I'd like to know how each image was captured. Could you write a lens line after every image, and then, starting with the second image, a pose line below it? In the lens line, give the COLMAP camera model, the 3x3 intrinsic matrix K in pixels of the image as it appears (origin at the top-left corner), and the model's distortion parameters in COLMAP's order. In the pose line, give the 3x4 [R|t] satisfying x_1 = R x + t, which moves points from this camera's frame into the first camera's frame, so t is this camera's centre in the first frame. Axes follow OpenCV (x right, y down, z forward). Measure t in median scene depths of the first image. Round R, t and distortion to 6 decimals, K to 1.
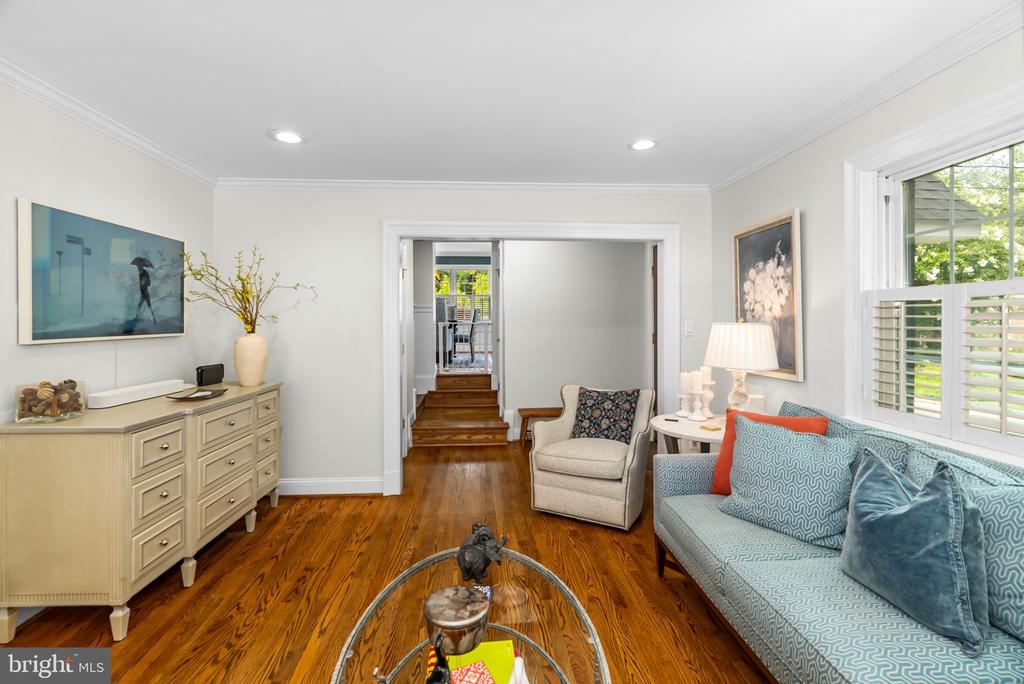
lens RADIAL K [[469.1, 0, 514.8], [0, 469.1, 329.2], [0, 0, 1]] dist [-0.011844, 0.003235]
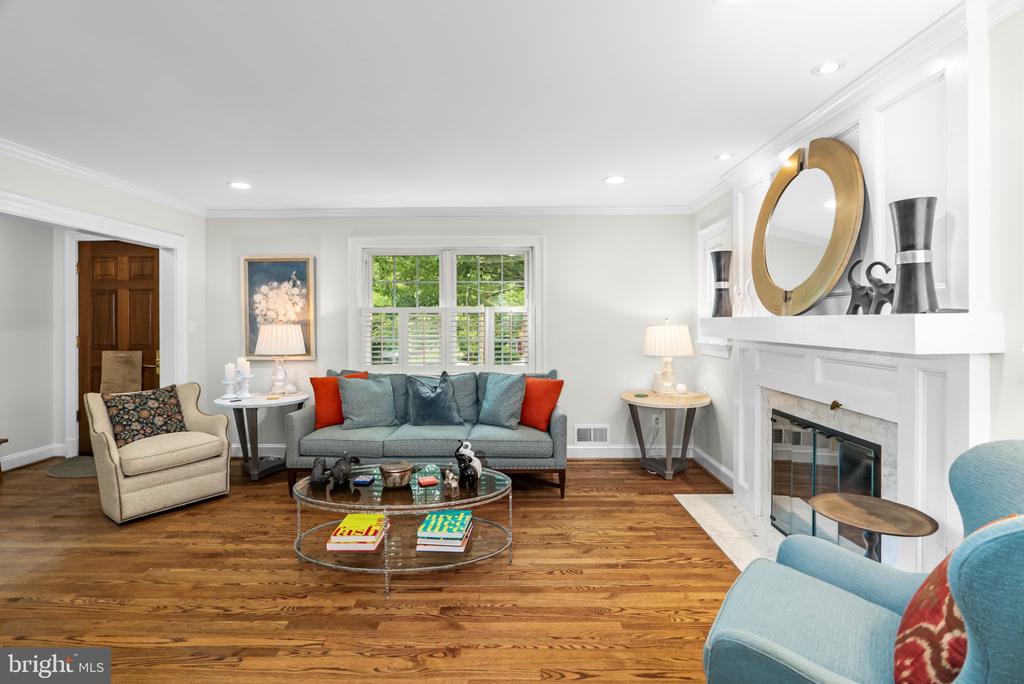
lens RADIAL K [[469.1, 0, 513.0], [0, 469.1, 324.3], [0, 0, 1]] dist [-0.011844, 0.003235]
pose [[0.090481, -0.002332, 0.995895, -0.910910], [0.014448, 0.999895, 0.001029, -0.003602], [-0.995793, 0.014295, 0.090505, 0.138978]]
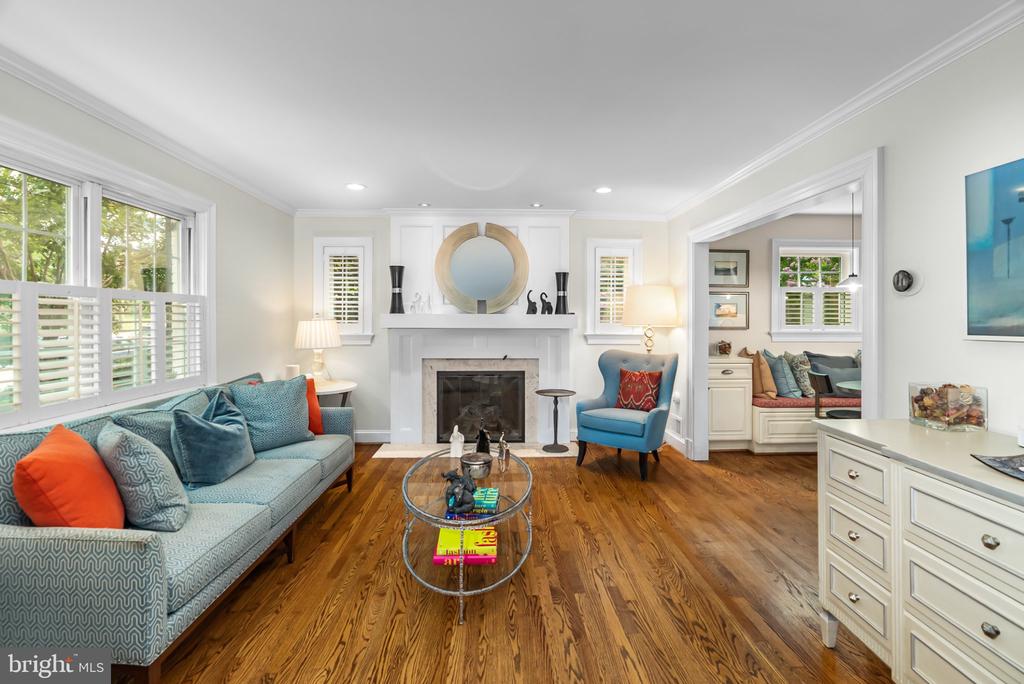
lens RADIAL K [[469.1, 0, 512.0], [0, 469.1, 316.5], [0, 0, 1]] dist [-0.011844, 0.003235]
pose [[-0.999296, 0.001634, 0.037487, -0.156612], [0.001884, 0.999976, 0.006620, -0.012800], [-0.037475, 0.006686, -0.999275, 1.323685]]
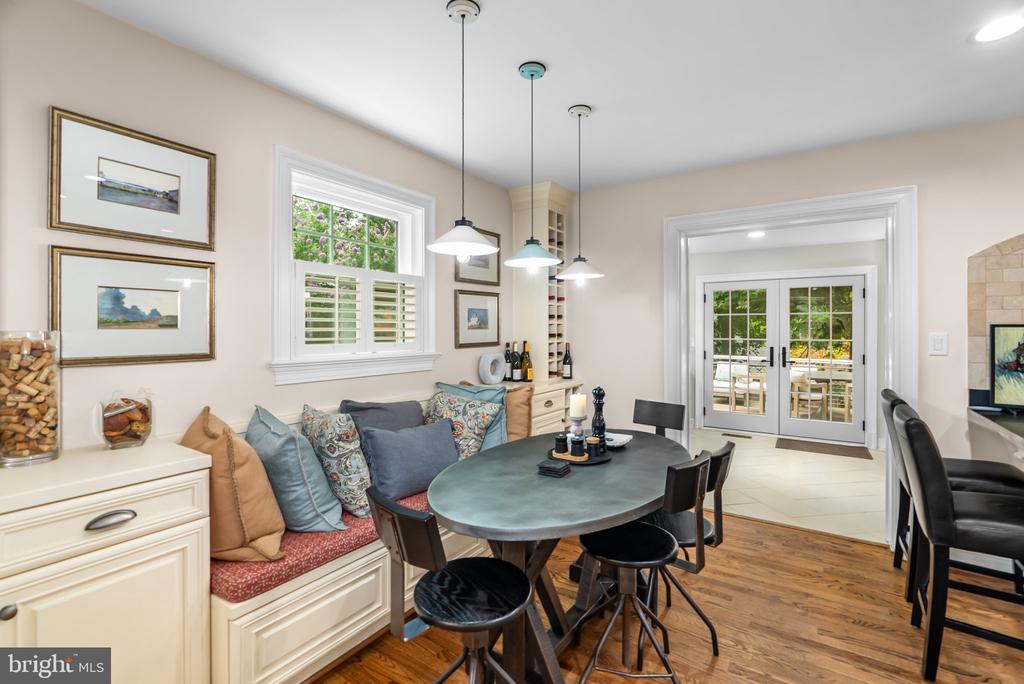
lens RADIAL K [[469.1, 0, 515.0], [0, 469.1, 328.1], [0, 0, 1]] dist [-0.011844, 0.003235]
pose [[-0.611430, 0.000559, -0.791299, -0.698993], [-0.005423, 0.999973, 0.004896, -0.002848], [0.791280, 0.007285, -0.611410, 0.314294]]
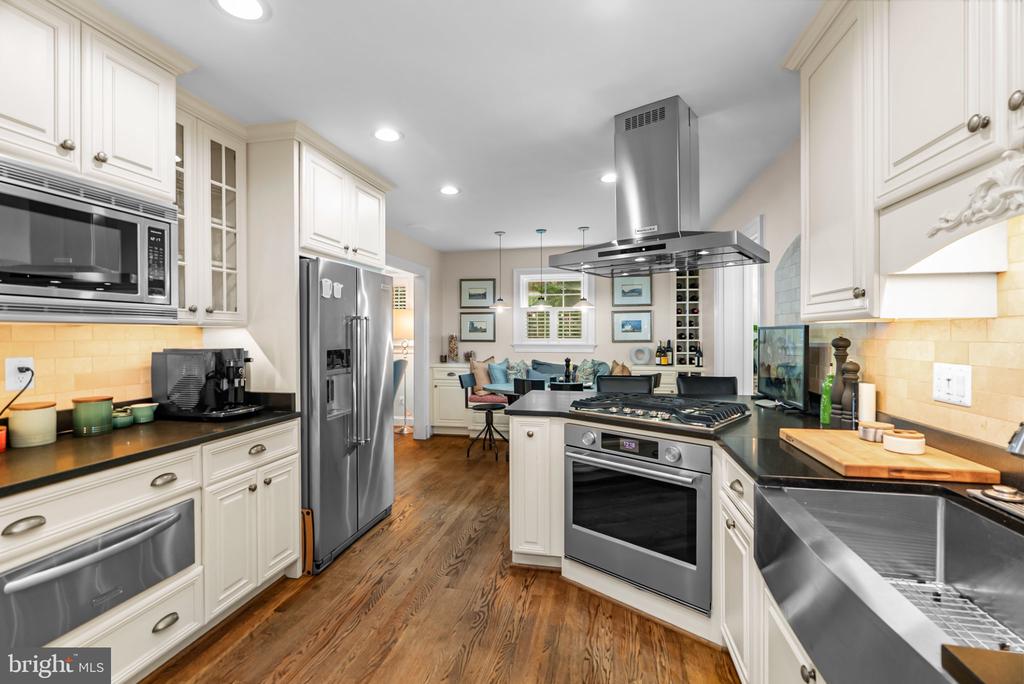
lens RADIAL K [[469.1, 0, 514.1], [0, 469.1, 334.4], [0, 0, 1]] dist [-0.011844, 0.003235]
pose [[-0.962431, 0.003367, 0.271505, -1.623049], [0.005673, 0.999954, 0.007709, -0.003396], [-0.271466, 0.008960, -0.962406, 1.613180]]
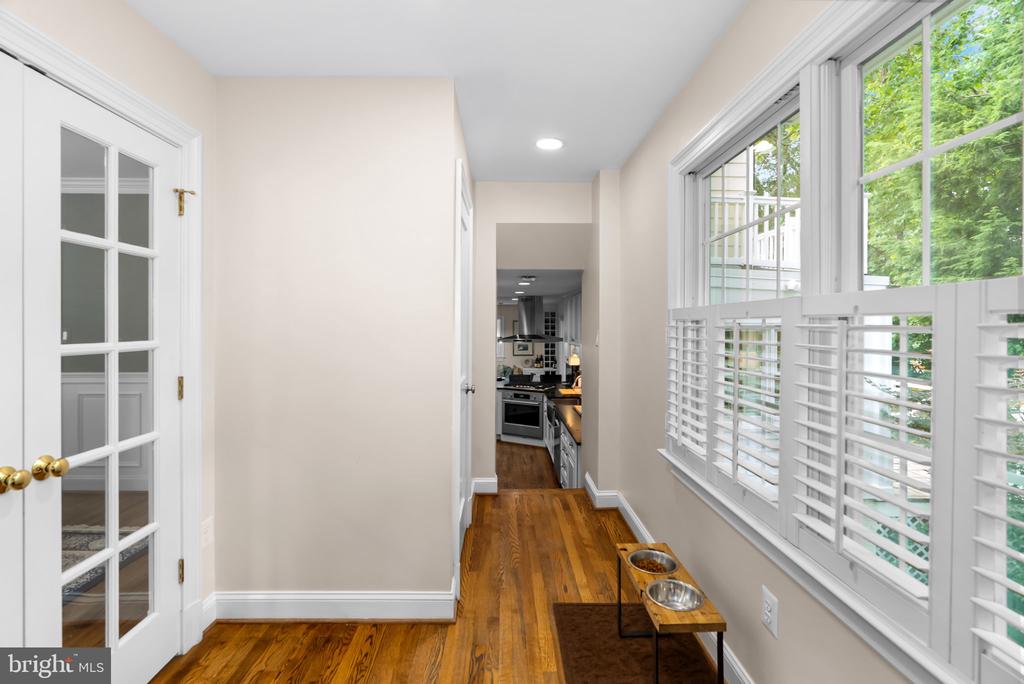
lens RADIAL K [[469.1, 0, 513.7], [0, 469.1, 332.1], [0, 0, 1]] dist [-0.011844, 0.003235]
pose [[-0.998669, 0.000571, 0.051574, -1.685841], [0.001621, 0.999792, 0.020309, -0.226019], [-0.051552, 0.020366, -0.998463, 3.422136]]
